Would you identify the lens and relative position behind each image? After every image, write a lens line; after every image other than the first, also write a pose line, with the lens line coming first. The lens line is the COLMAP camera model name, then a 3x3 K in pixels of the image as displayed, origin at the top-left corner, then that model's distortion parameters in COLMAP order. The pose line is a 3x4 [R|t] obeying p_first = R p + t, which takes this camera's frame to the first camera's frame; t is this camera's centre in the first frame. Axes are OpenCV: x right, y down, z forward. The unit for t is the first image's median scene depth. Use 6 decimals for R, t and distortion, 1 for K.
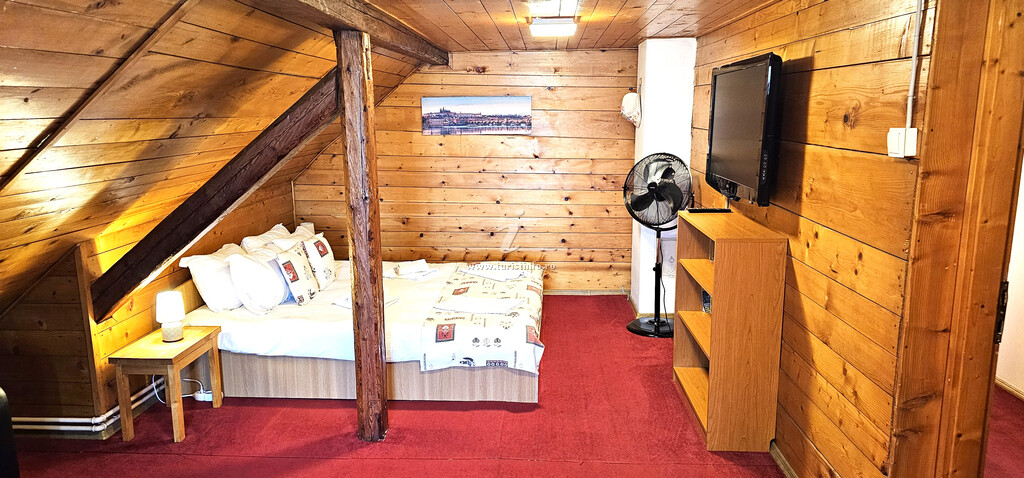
lens RADIAL K [[687.3, 0, 514.9], [0, 687.3, 245.1], [0, 0, 1]] dist [0.021866, -0.004708]
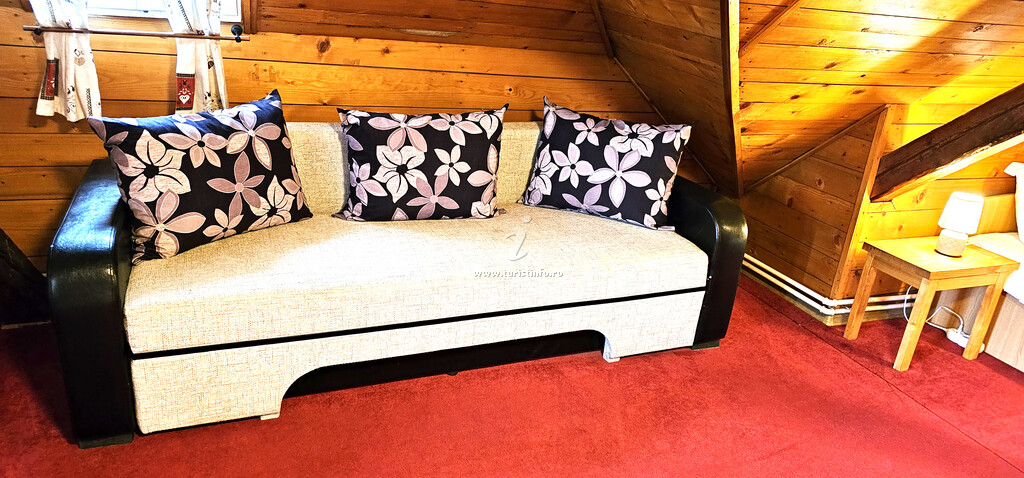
lens RADIAL K [[687.3, 0, 514.9], [0, 687.3, 245.1], [0, 0, 1]] dist [0.021866, -0.004708]
pose [[0.402366, 0.363015, -0.840429, -0.036262], [-0.257164, 0.925876, 0.276803, 0.038618], [0.878617, 0.104752, 0.465895, 0.210345]]
